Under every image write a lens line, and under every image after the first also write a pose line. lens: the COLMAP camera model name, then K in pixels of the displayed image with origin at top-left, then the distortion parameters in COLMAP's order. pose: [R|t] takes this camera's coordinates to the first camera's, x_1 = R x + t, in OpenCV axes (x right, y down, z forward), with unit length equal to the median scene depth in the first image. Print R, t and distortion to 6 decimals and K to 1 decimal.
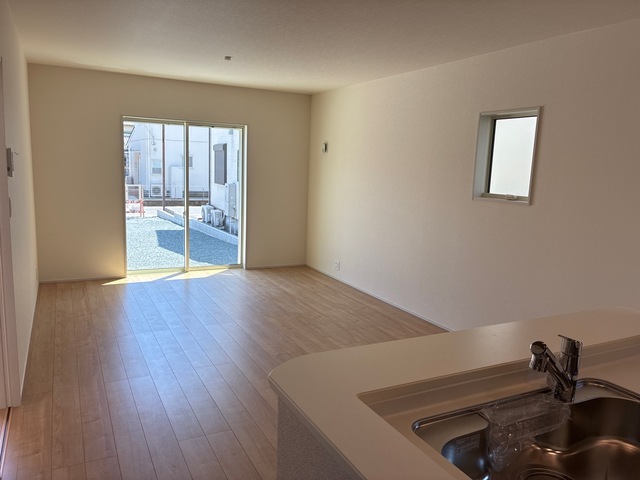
lens RADIAL K [[491.3, 0, 317.7], [0, 491.3, 241.3], [0, 0, 1]] dist [0.027230, -0.009310]
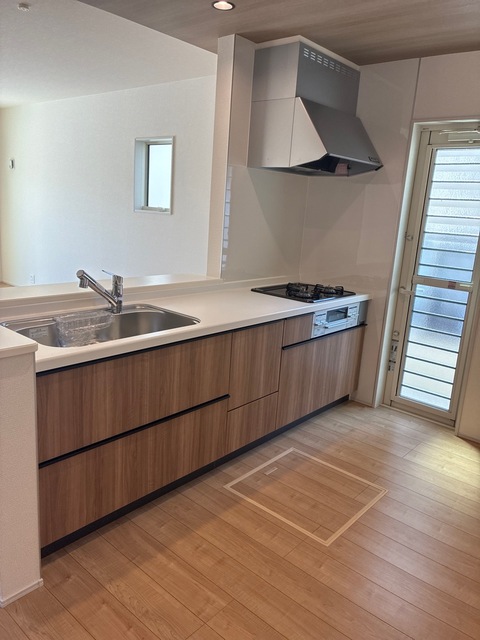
lens RADIAL K [[491.3, 0, 240.8], [0, 491.3, 317.4], [0, 0, 1]] dist [0.027230, -0.009310]
pose [[0.928662, -0.063004, 0.365536, 0.100304], [0.029182, 0.994824, 0.097328, 0.065893], [-0.369776, -0.079718, 0.925695, -0.249408]]
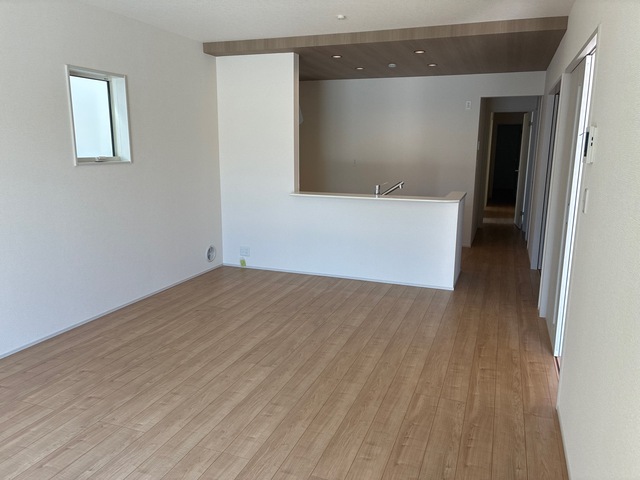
lens RADIAL K [[491.3, 0, 319.4], [0, 491.3, 240.4], [0, 0, 1]] dist [0.027230, -0.009310]
pose [[-0.669230, -0.188717, 0.718691, -0.626783], [0.083501, 0.941984, 0.325105, -0.208874], [-0.738349, 0.277581, -0.614646, 1.246890]]
